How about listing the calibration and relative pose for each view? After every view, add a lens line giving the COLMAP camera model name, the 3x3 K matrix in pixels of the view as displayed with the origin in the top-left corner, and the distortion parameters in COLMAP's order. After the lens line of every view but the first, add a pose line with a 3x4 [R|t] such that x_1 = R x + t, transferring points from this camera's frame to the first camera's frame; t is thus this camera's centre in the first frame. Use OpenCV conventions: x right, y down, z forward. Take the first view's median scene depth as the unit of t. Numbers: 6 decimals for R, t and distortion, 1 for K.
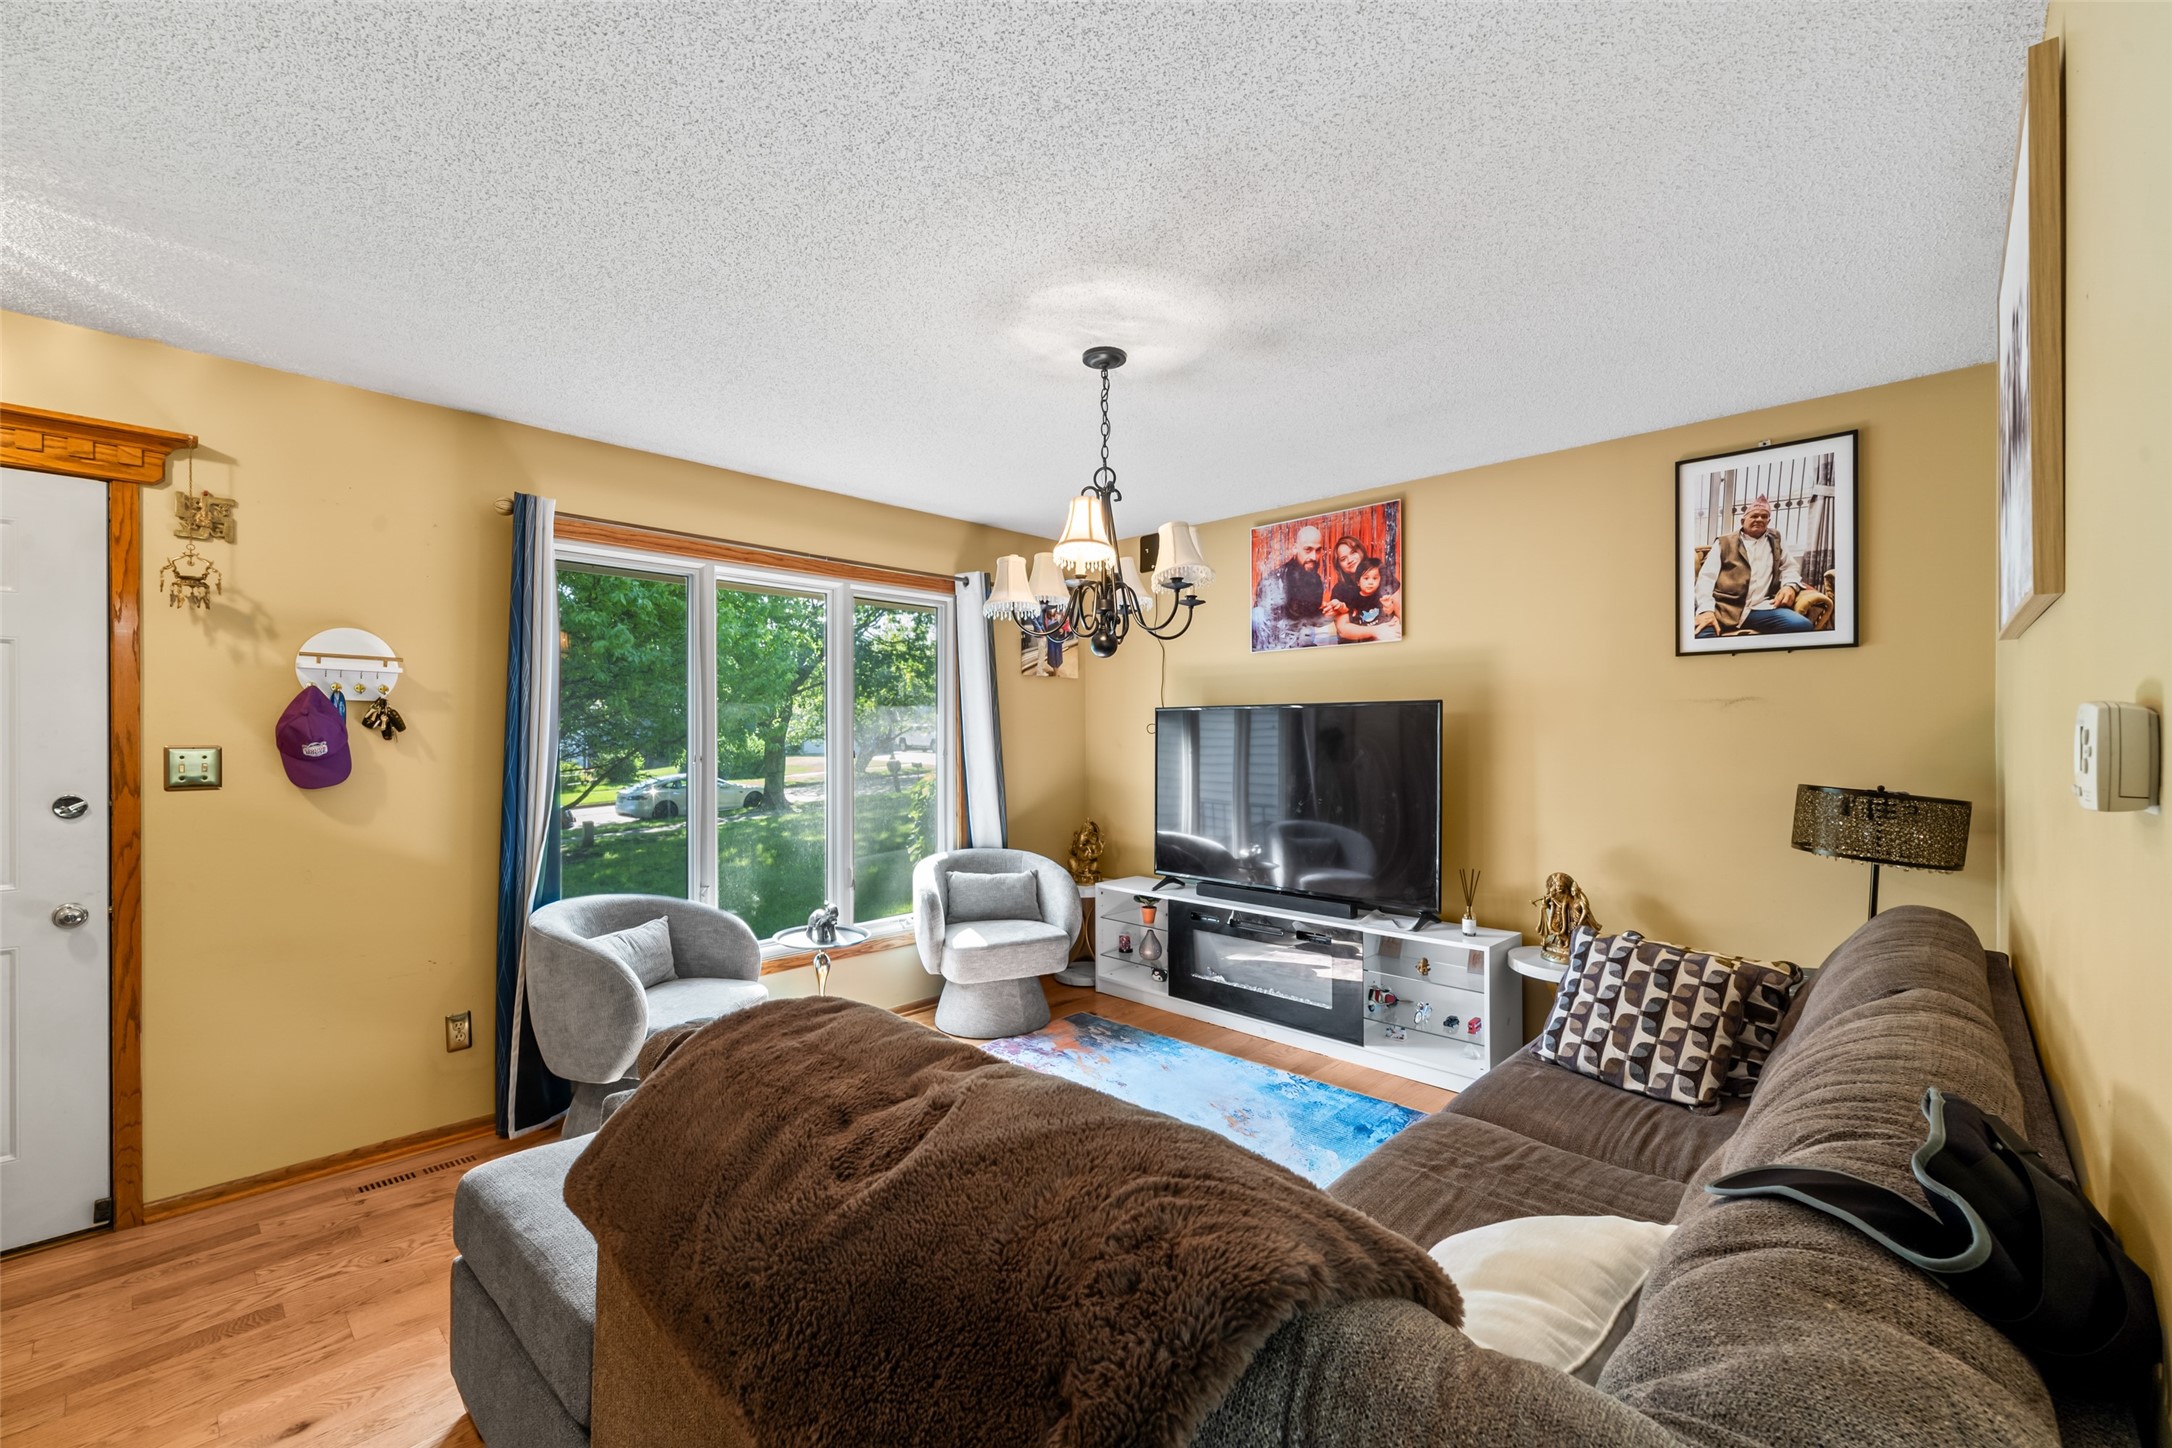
lens RADIAL K [[891.5, 0, 1086.0], [0, 891.5, 724.0], [0, 0, 1]] dist [0.010214, -0.000244]
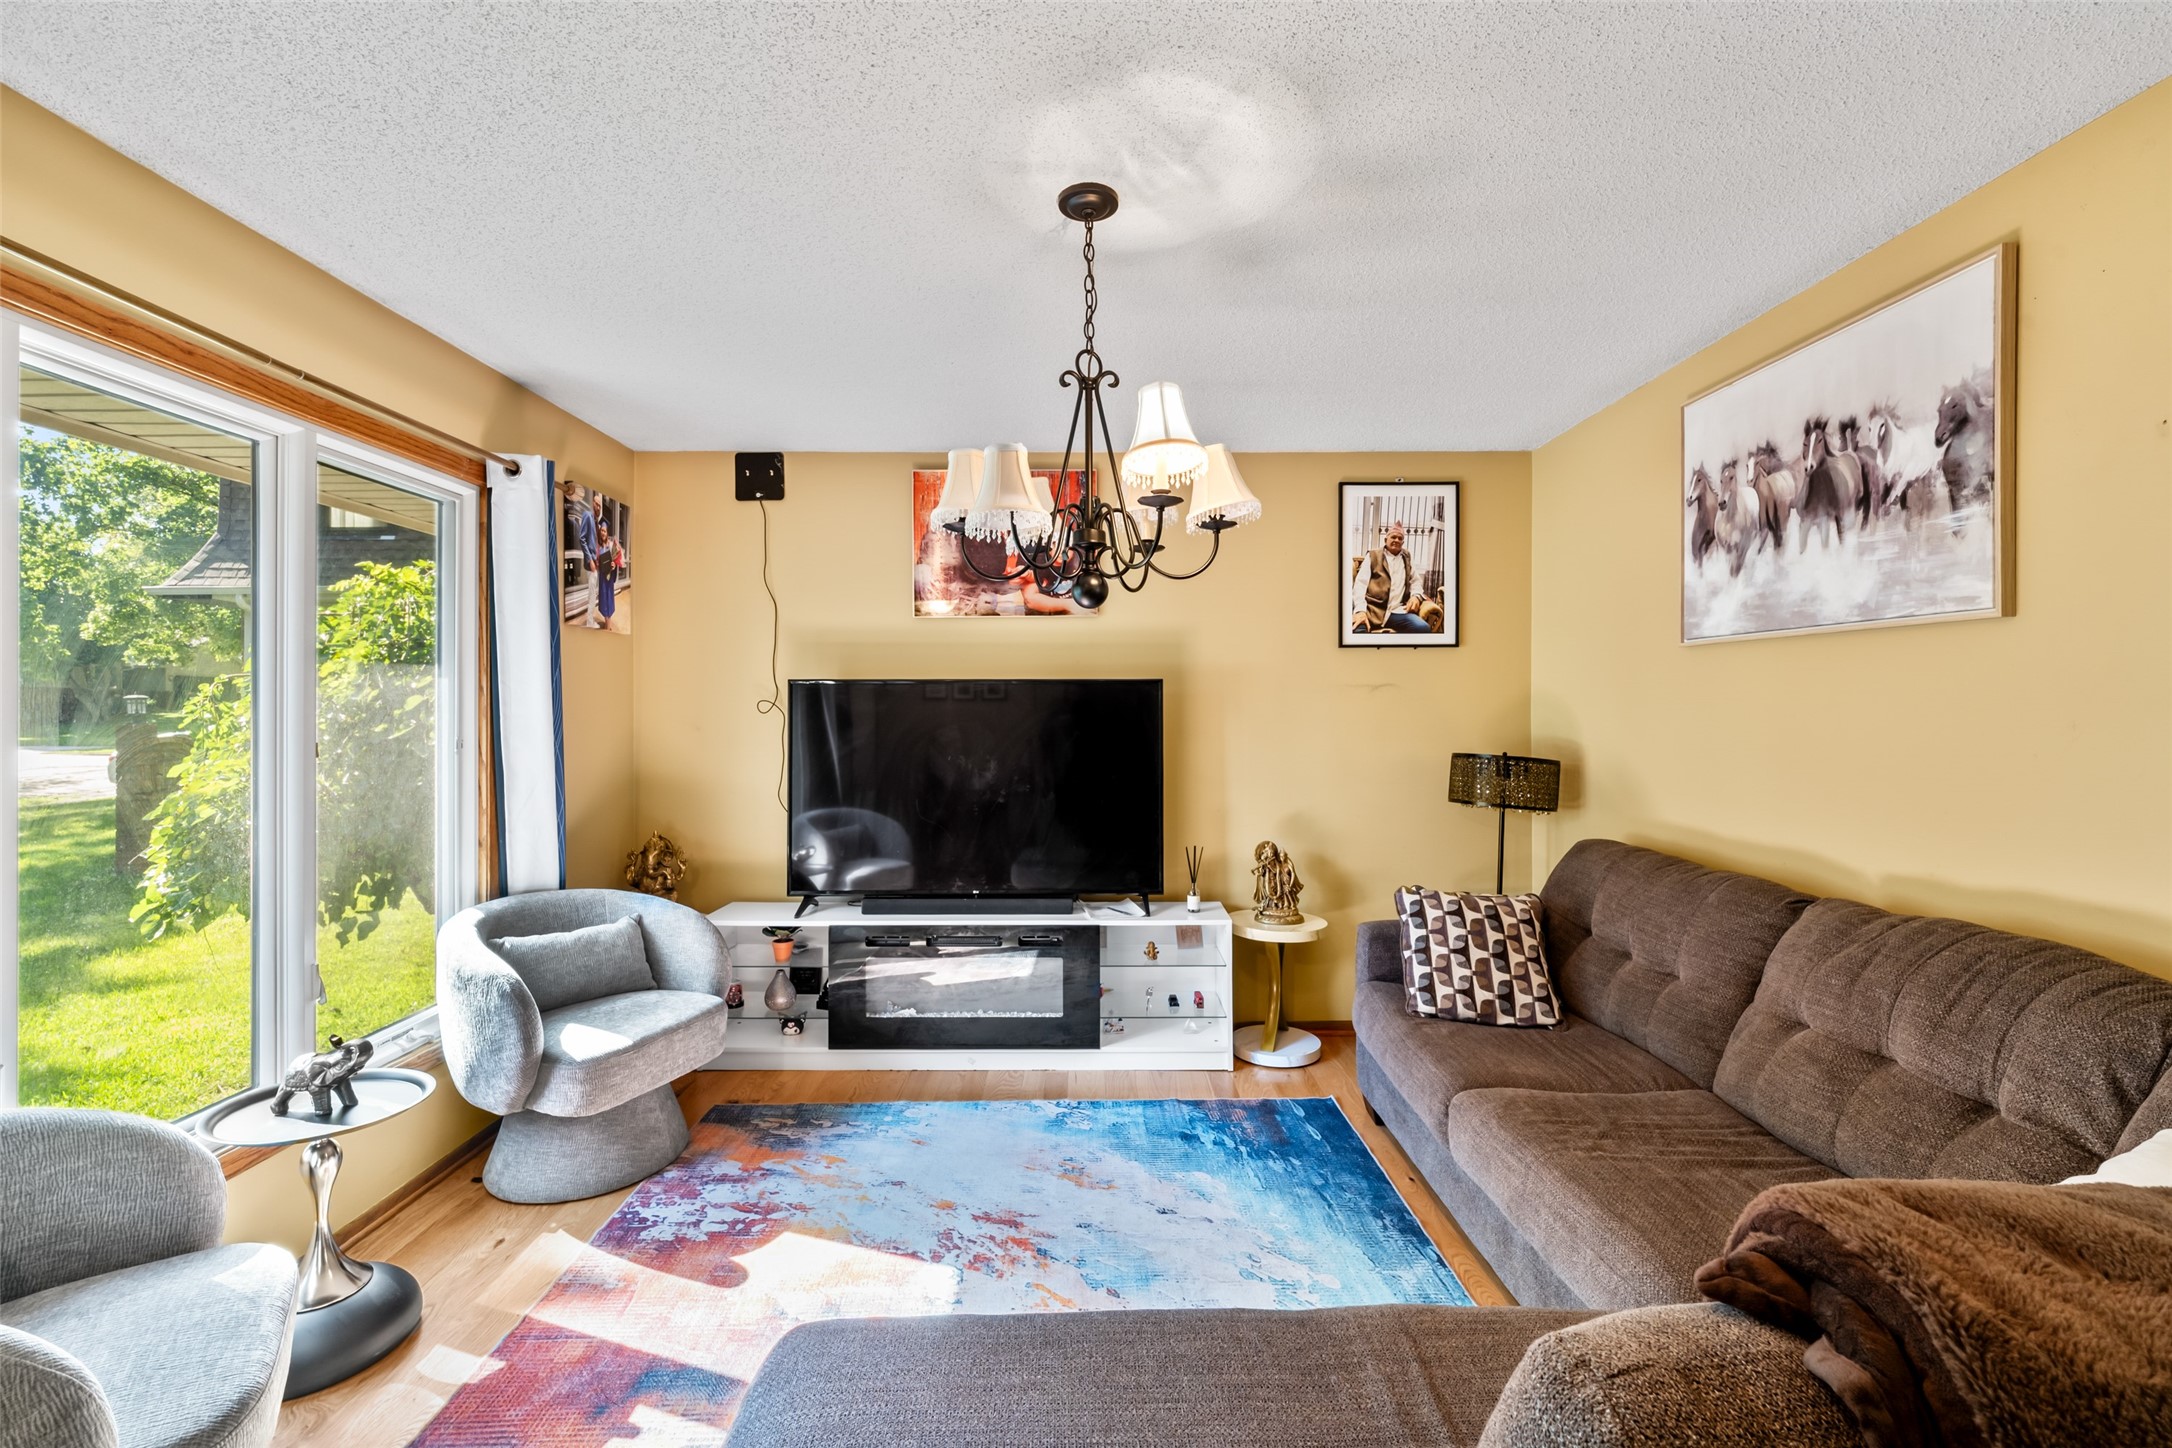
lens RADIAL K [[906.5, 0, 1081.2], [0, 906.5, 706.0], [0, 0, 1]] dist [0.026158, -0.017659]
pose [[0.720210, 0.007200, 0.693719, -0.425471], [-0.007642, 0.999968, -0.002445, 0.006984], [-0.693714, -0.003541, 0.720242, 0.388491]]
